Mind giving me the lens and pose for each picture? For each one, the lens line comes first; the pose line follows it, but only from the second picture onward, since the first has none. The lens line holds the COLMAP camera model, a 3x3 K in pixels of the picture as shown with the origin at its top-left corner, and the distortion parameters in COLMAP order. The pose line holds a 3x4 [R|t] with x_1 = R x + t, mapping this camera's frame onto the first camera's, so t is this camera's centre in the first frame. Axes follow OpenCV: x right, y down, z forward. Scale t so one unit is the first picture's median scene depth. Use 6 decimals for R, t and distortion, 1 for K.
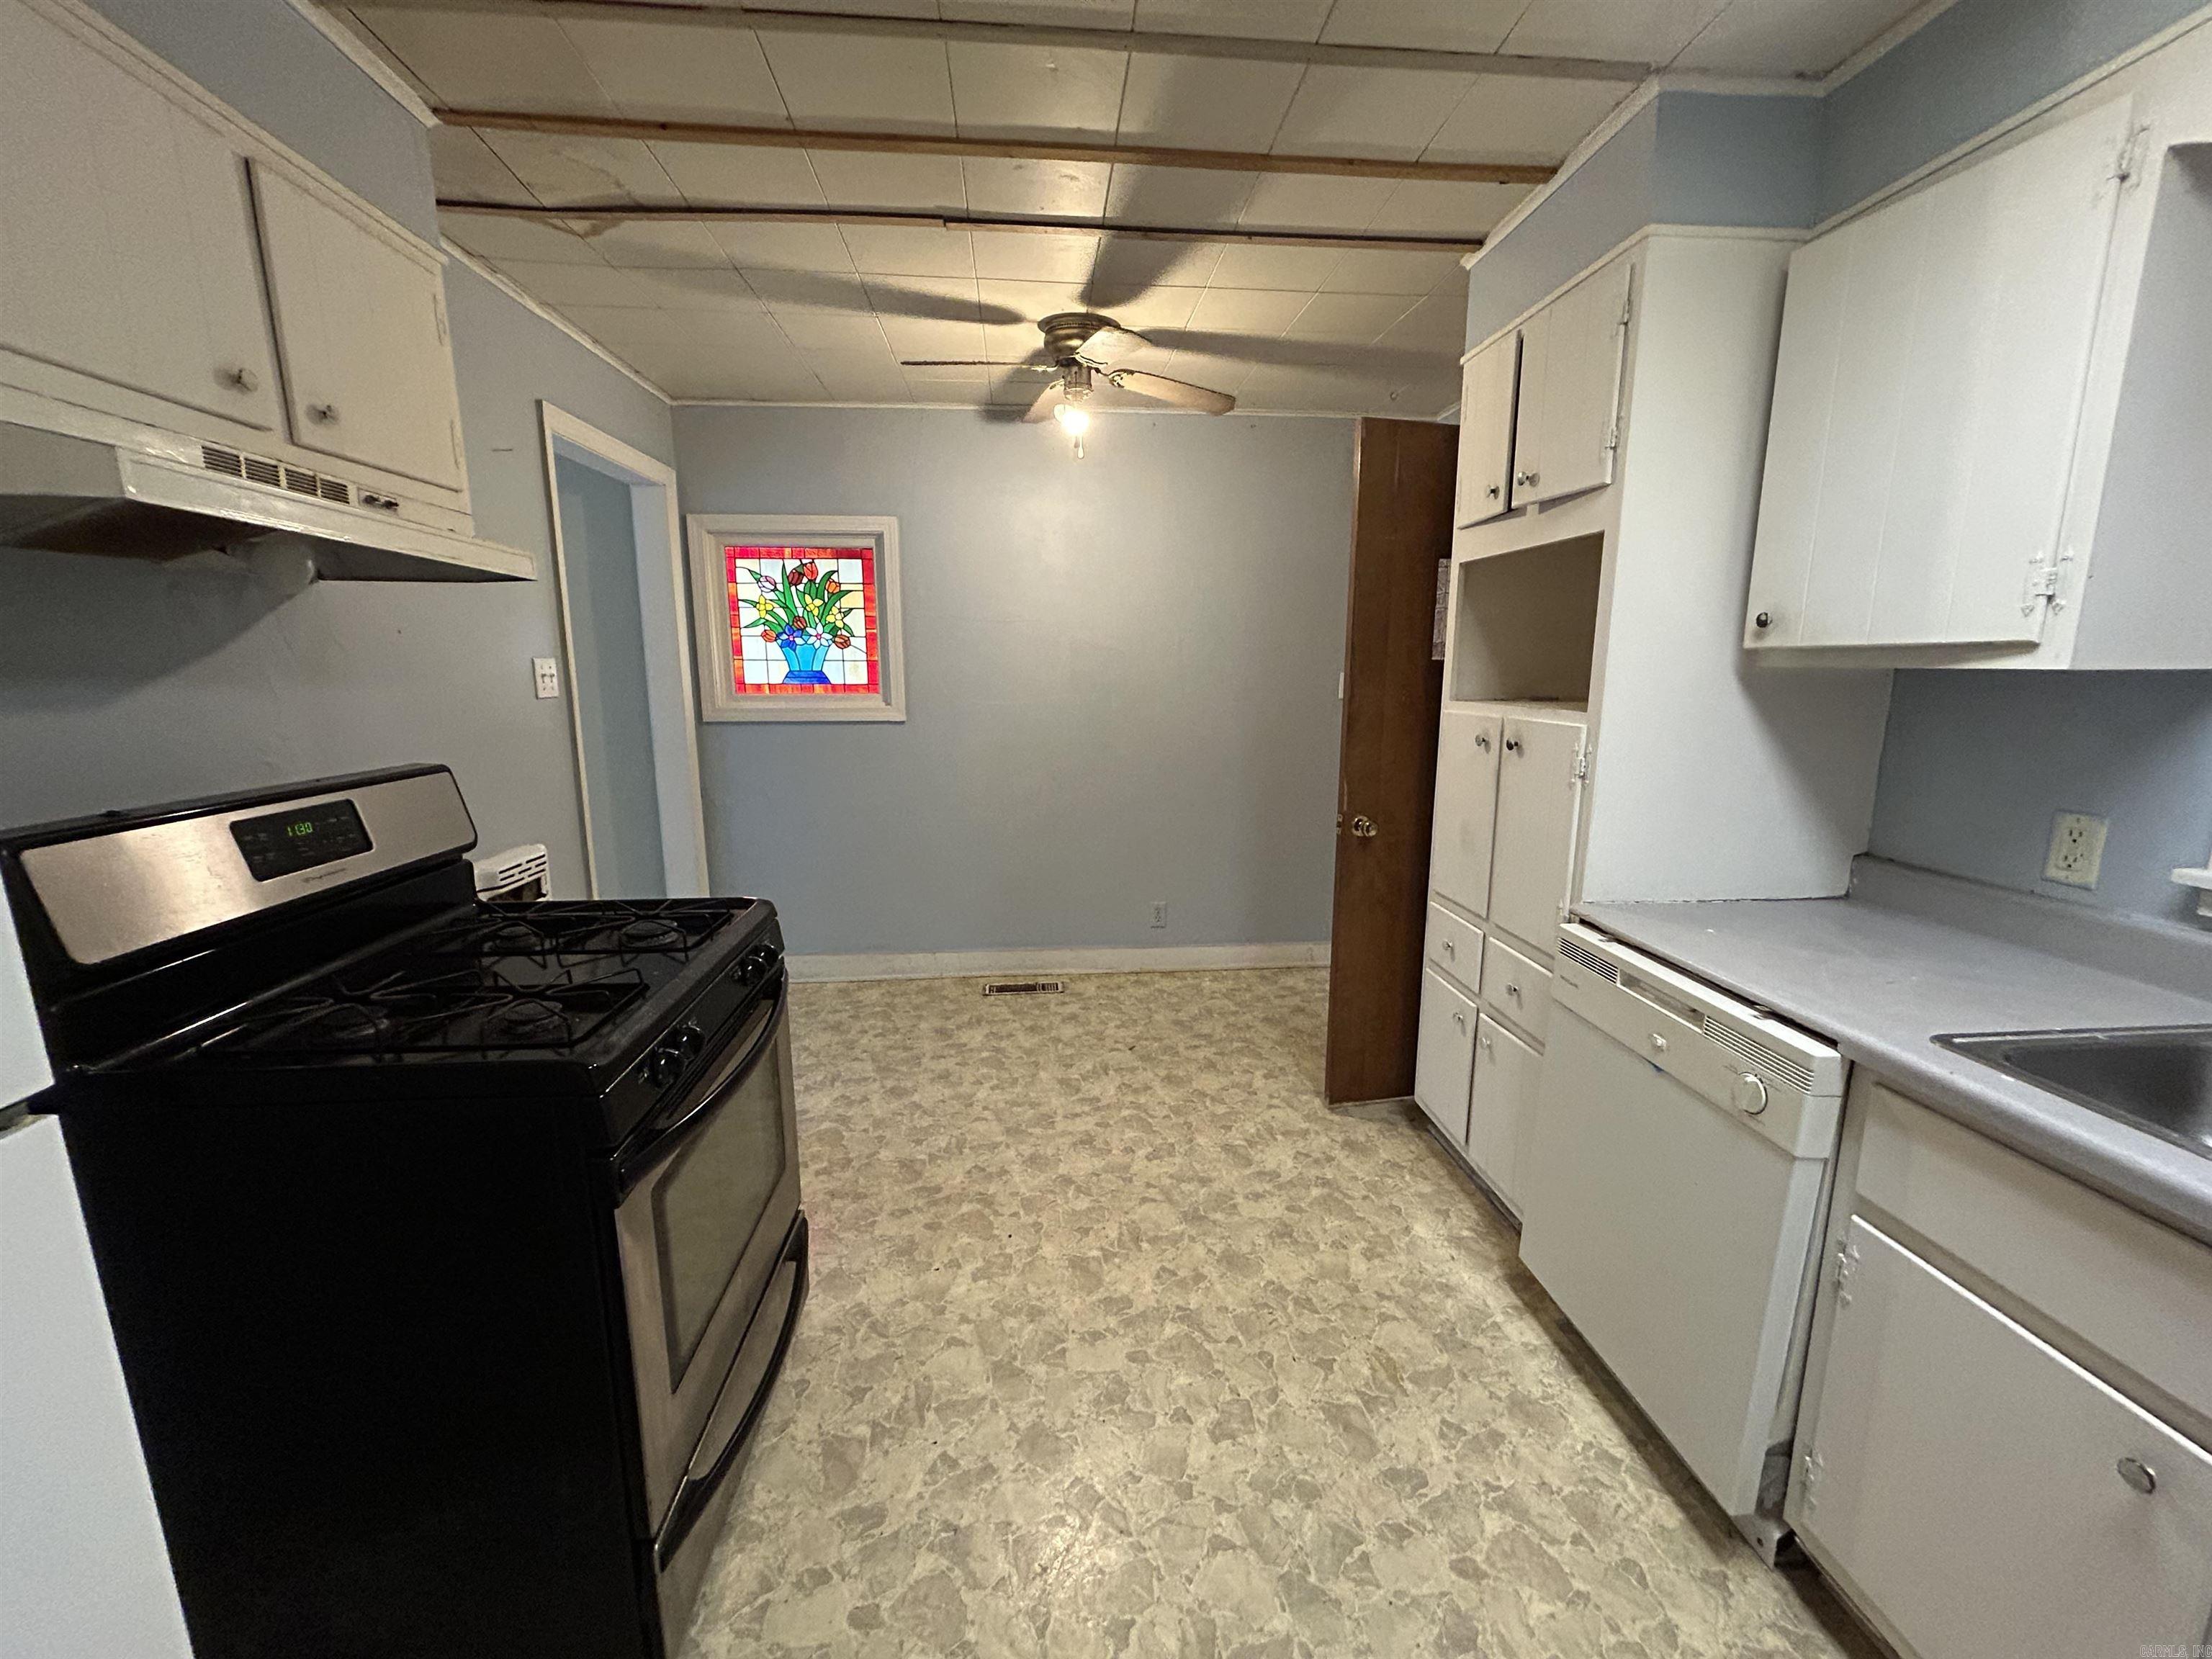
lens RADIAL K [[893.4, 0, 1105.9], [0, 893.4, 826.9], [0, 0, 1]] dist [0.001593, 0.000347]
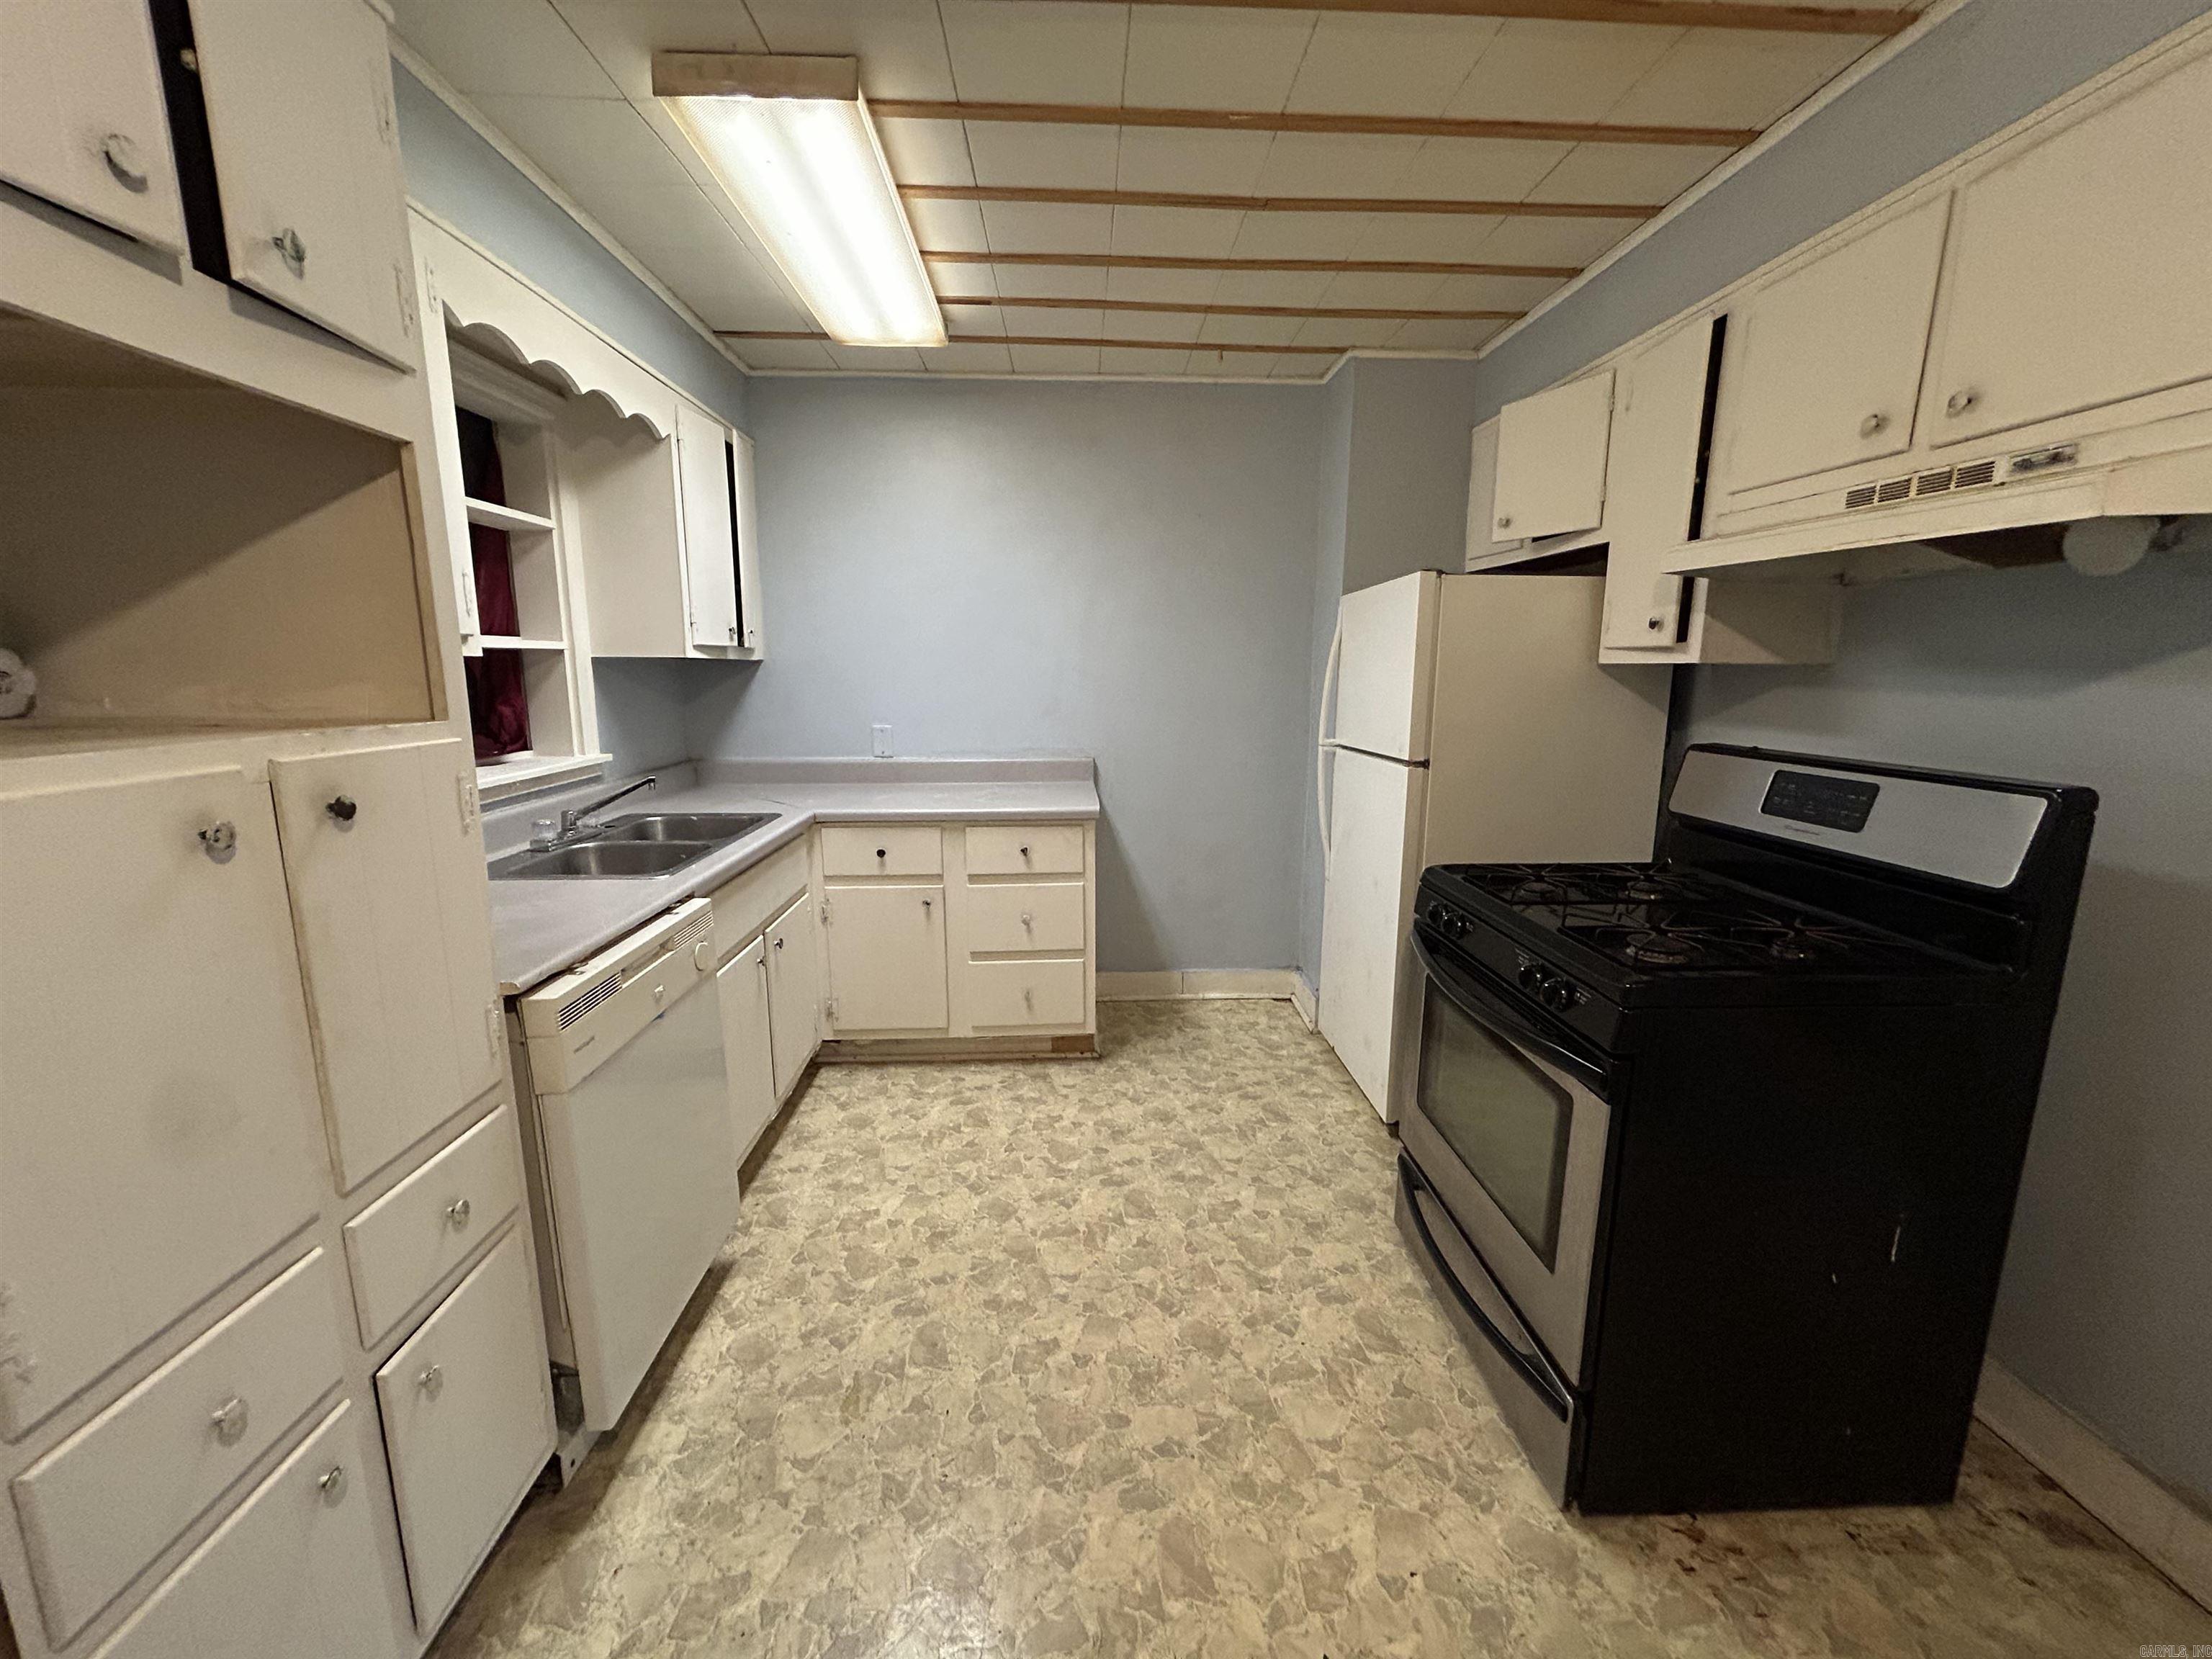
lens RADIAL K [[893.4, 0, 1107.3], [0, 893.4, 831.3], [0, 0, 1]] dist [0.001593, 0.000347]
pose [[-0.999264, -0.011411, 0.036624, 0.020051], [0.002441, 0.933876, 0.357588, -0.284574], [-0.038283, 0.357414, -0.933161, 1.615460]]
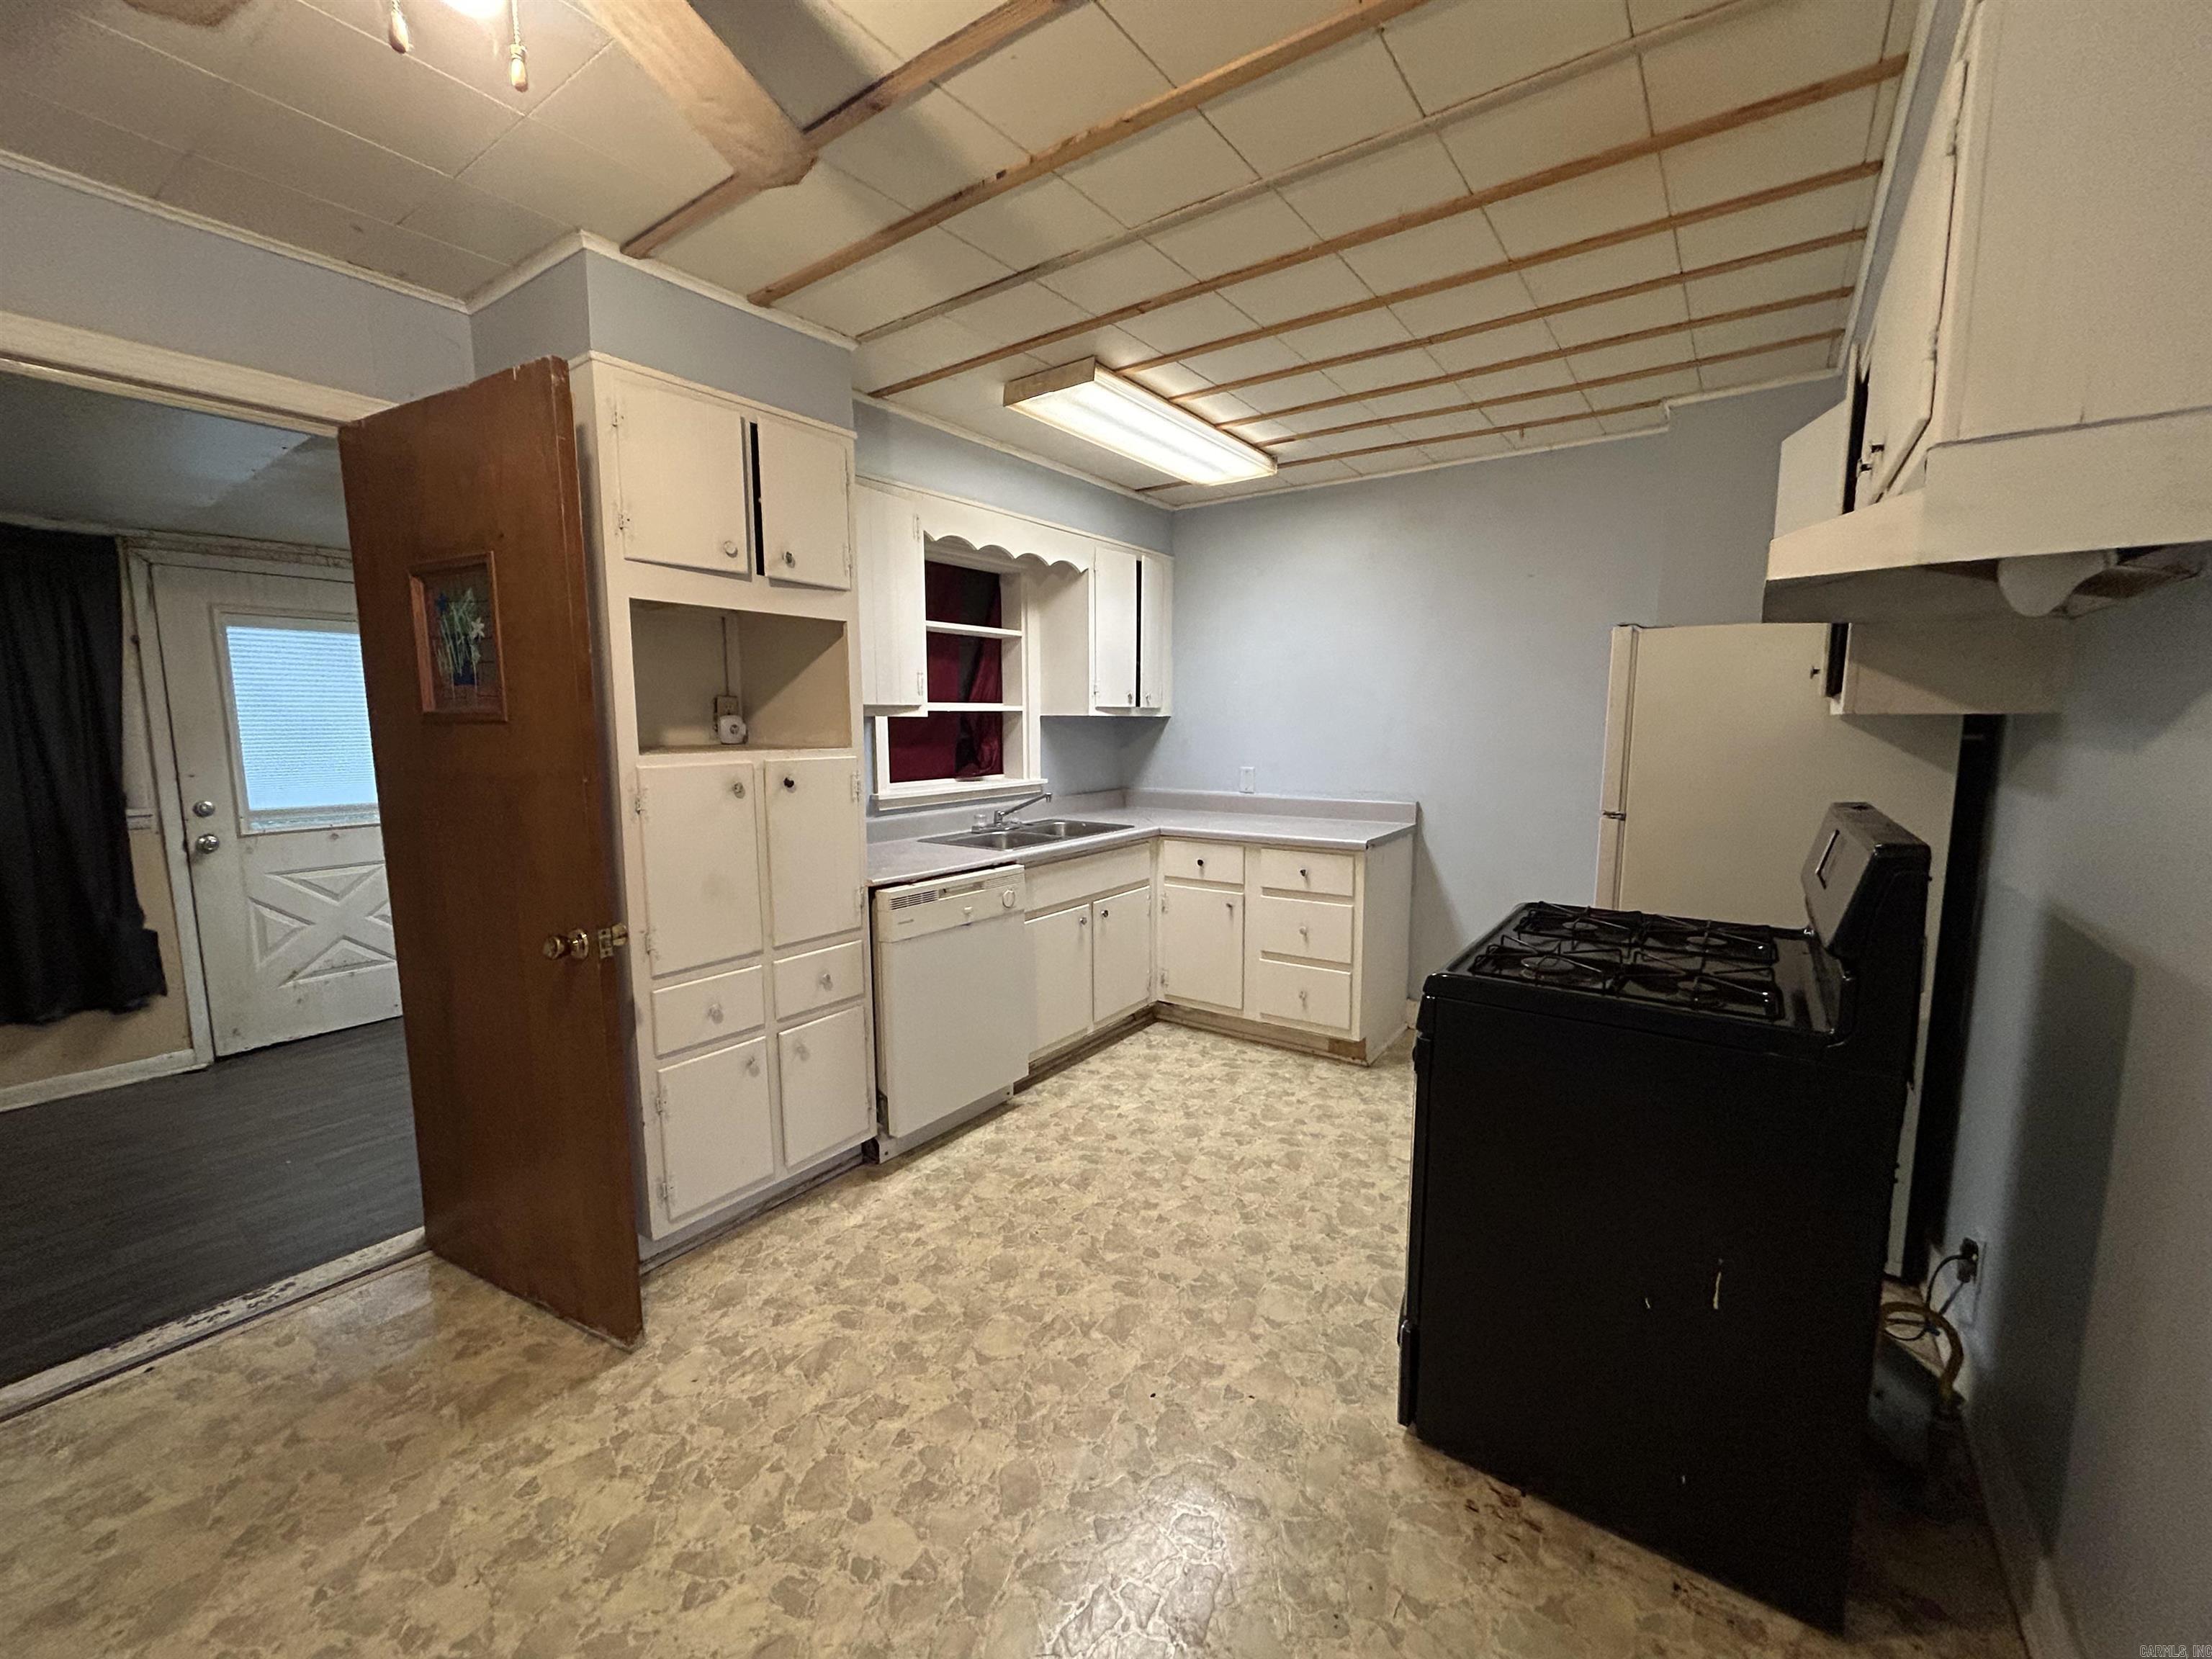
lens RADIAL K [[893.4, 0, 1106.2], [0, 893.4, 832.5], [0, 0, 1]] dist [0.001593, 0.000347]
pose [[-0.761158, -0.081273, 0.643454, -0.676926], [0.119269, 0.957657, 0.262046, -0.317241], [-0.637506, 0.276203, -0.719235, 1.773156]]
